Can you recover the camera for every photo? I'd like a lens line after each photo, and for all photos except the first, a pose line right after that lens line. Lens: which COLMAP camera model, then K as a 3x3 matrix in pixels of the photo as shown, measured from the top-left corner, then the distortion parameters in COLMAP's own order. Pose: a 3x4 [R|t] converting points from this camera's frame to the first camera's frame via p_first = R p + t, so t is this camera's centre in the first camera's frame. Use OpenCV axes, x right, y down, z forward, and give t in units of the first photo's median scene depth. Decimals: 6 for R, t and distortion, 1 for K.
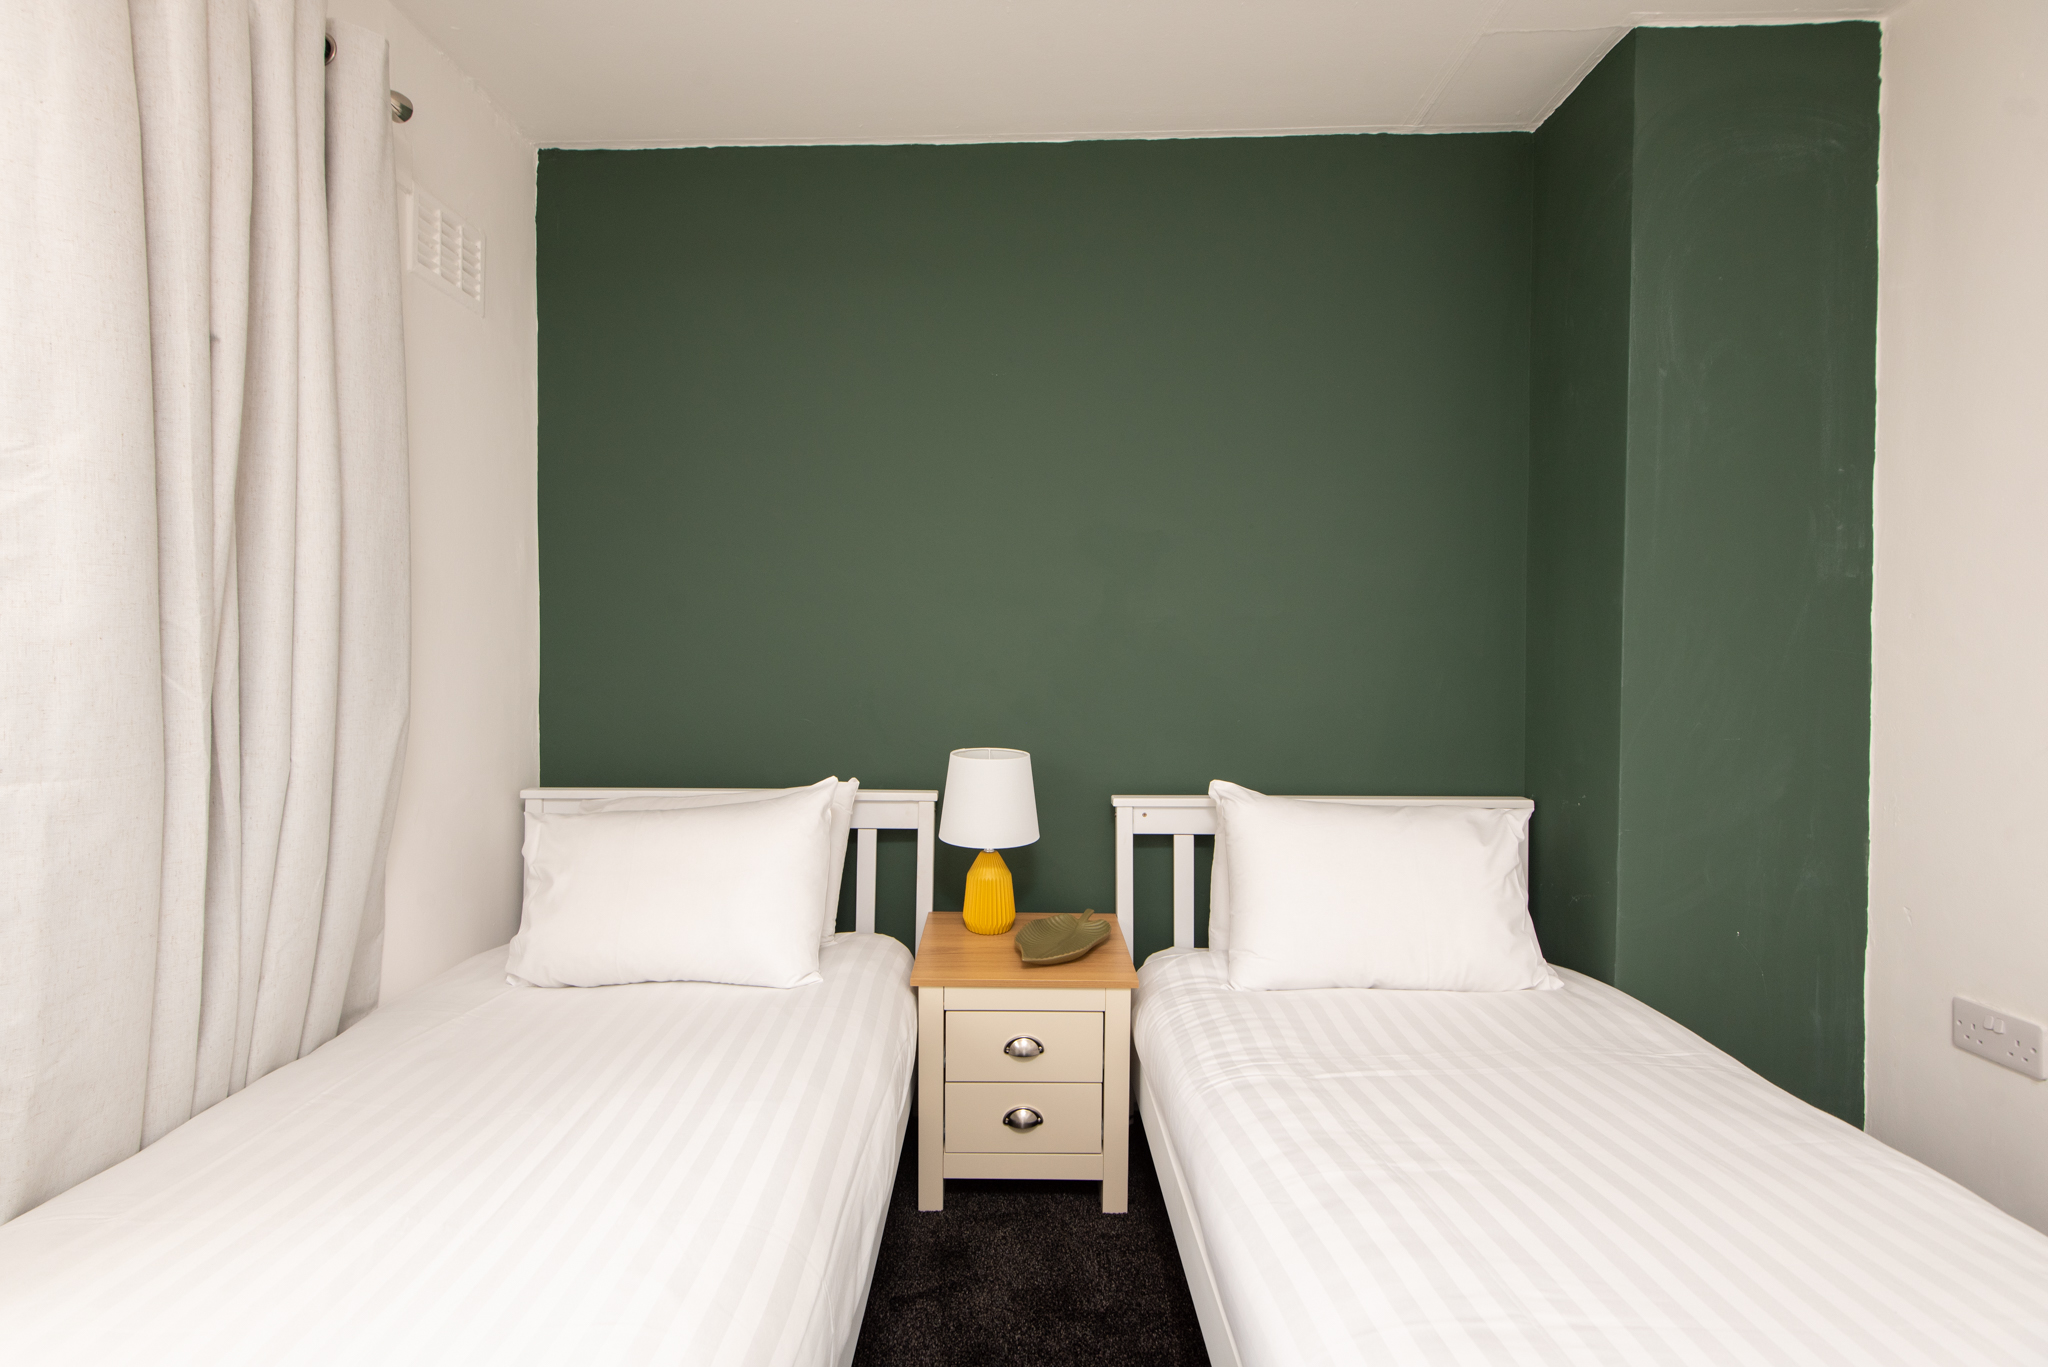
lens RADIAL K [[910.3, 0, 1025.0], [0, 910.3, 670.2], [0, 0, 1]] dist [0.028400, -0.013191]
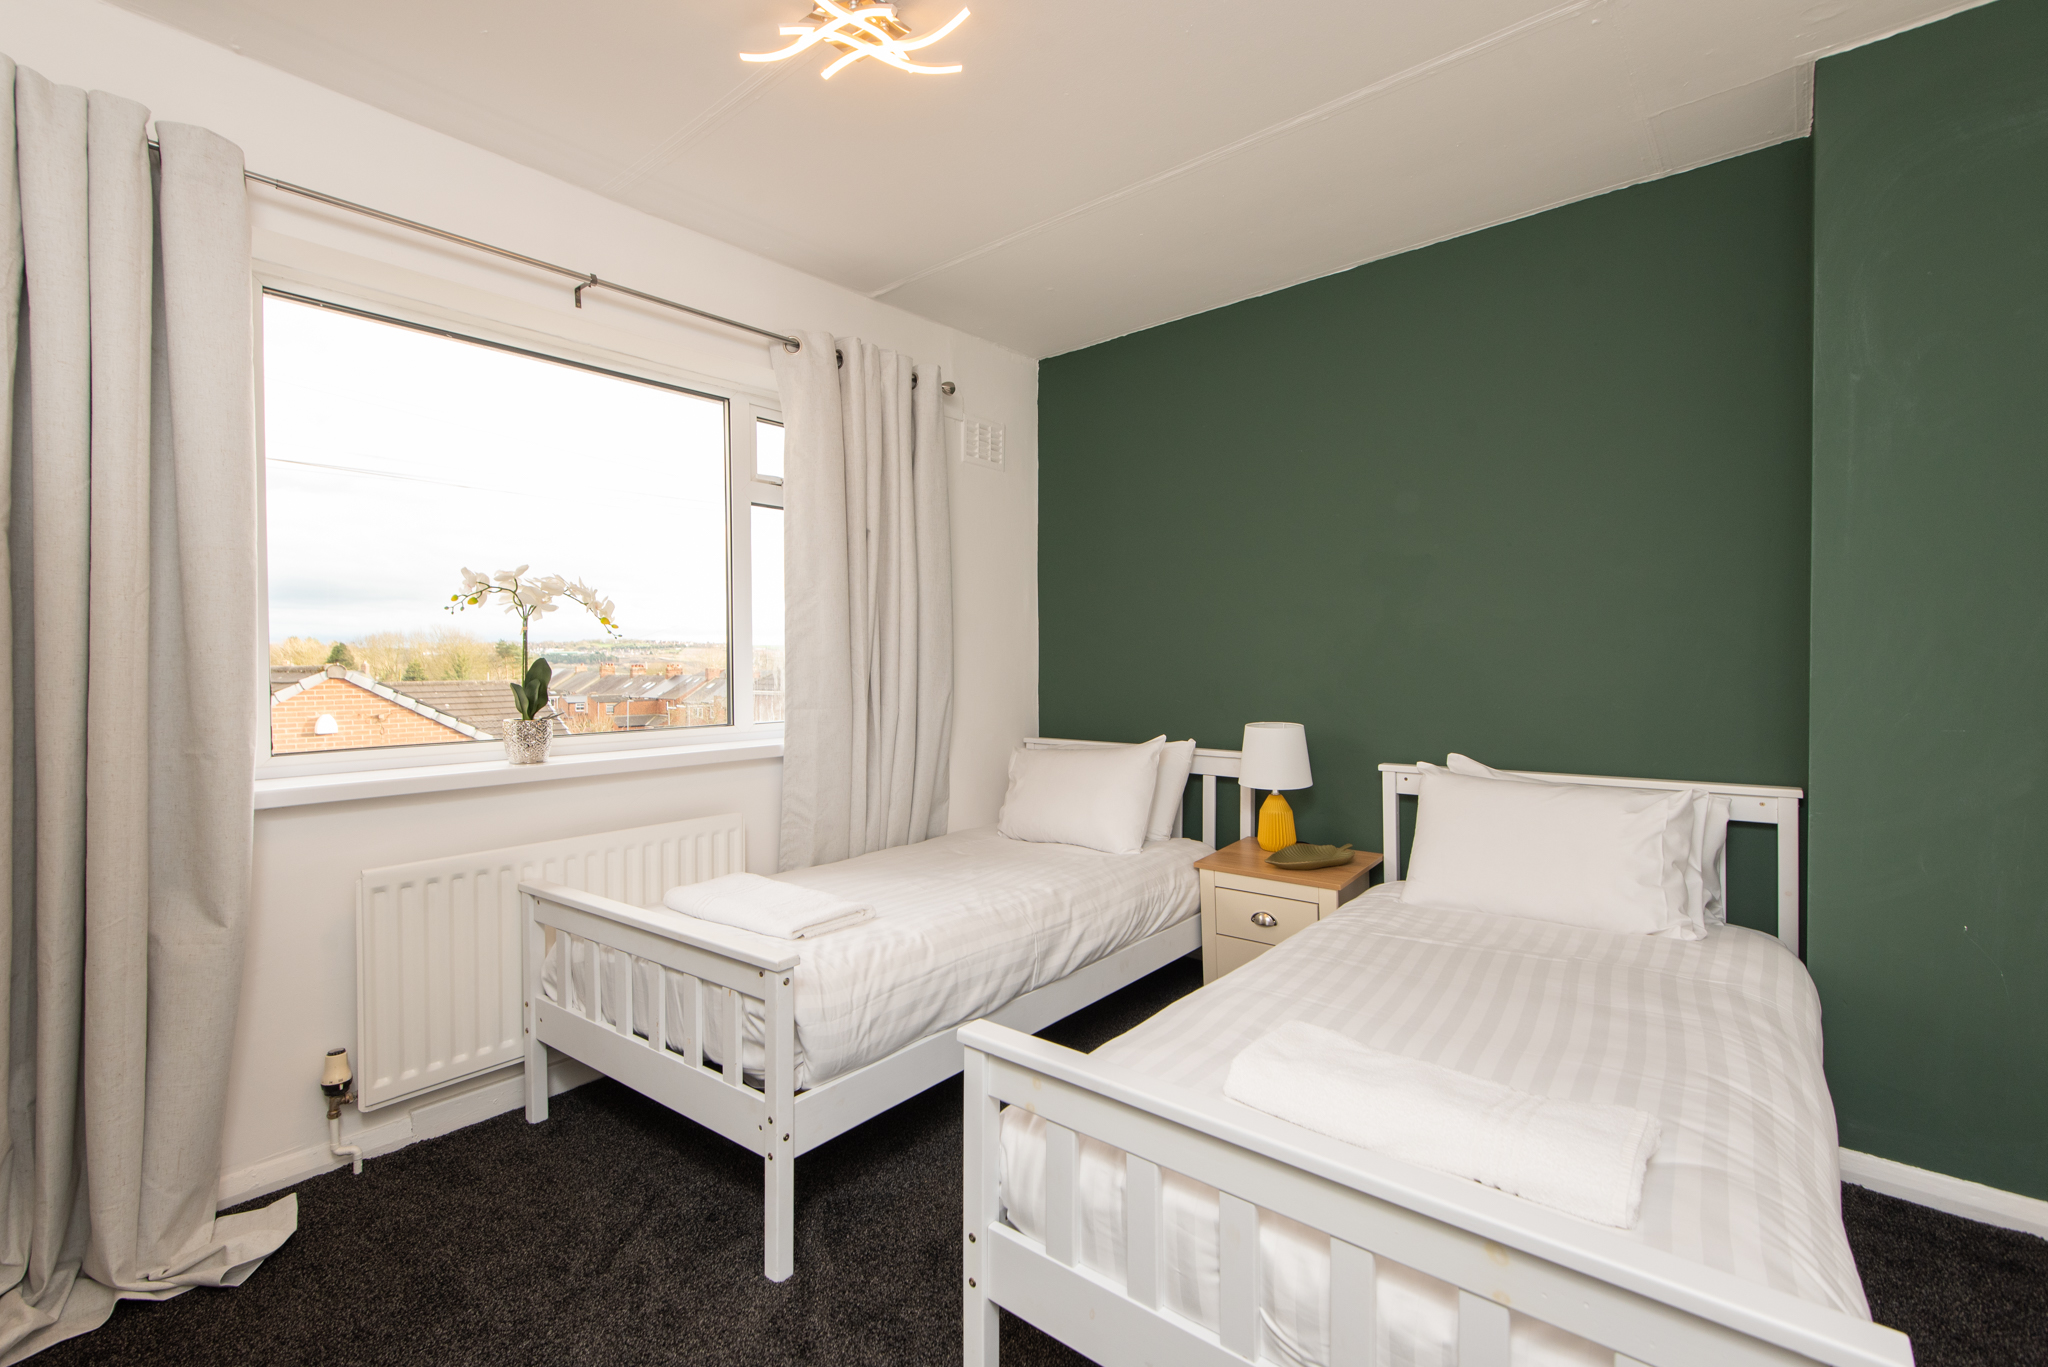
lens RADIAL K [[910.3, 0, 1026.1], [0, 910.3, 670.4], [0, 0, 1]] dist [0.028400, -0.013191]
pose [[0.784358, -0.003936, -0.620296, 0.641053], [0.002003, 0.999991, -0.003813, 0.011330], [0.620305, 0.001748, 0.784359, -0.427373]]
